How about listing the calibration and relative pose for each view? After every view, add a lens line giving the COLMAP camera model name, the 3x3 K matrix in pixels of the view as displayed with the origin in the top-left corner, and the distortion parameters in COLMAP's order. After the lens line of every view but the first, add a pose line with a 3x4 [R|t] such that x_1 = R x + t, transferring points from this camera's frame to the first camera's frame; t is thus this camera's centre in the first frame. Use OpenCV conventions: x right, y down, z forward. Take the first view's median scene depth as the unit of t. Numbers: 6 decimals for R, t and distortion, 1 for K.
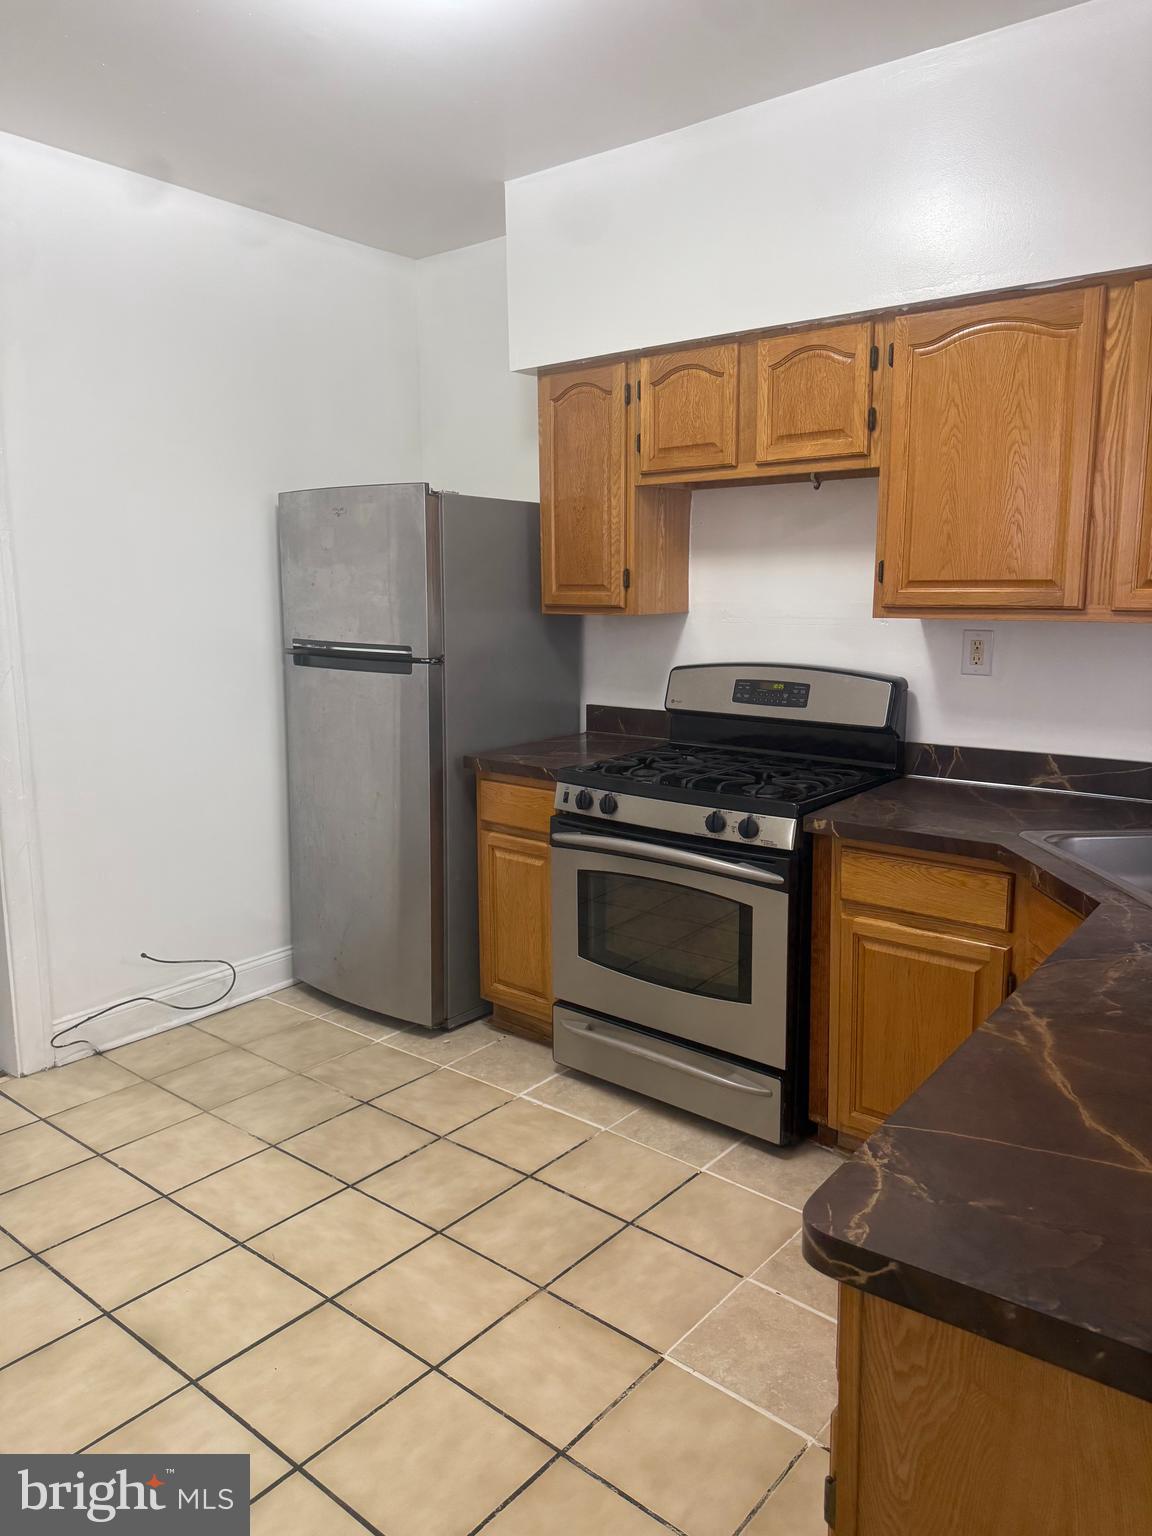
lens RADIAL K [[1125.5, 0, 576.8], [0, 1125.5, 762.1], [0, 0, 1]] dist [0.158244, -0.183885]
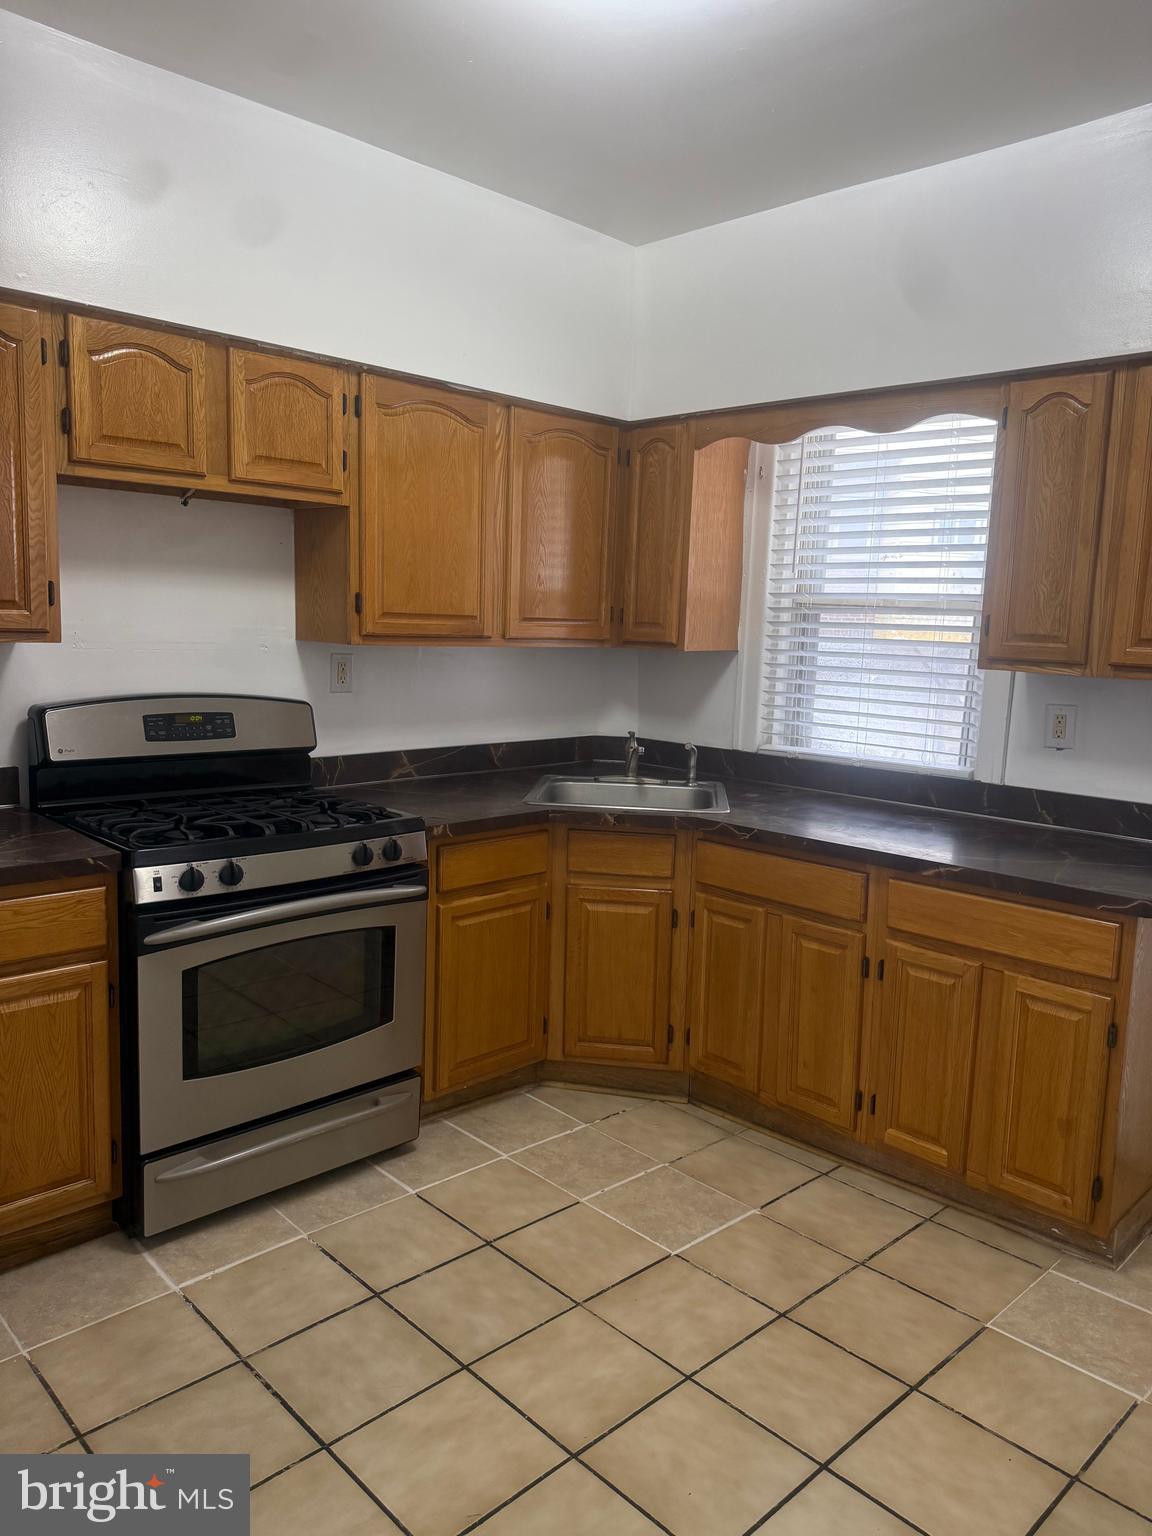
lens RADIAL K [[1124.7, 0, 576.0], [0, 1124.7, 768.0], [0, 0, 1]] dist [0.153124, -0.230291]
pose [[0.109271, -0.132130, 0.985191, -0.794340], [0.124421, 0.985149, 0.118325, -0.111495], [-0.986194, 0.109649, 0.124088, 0.667850]]
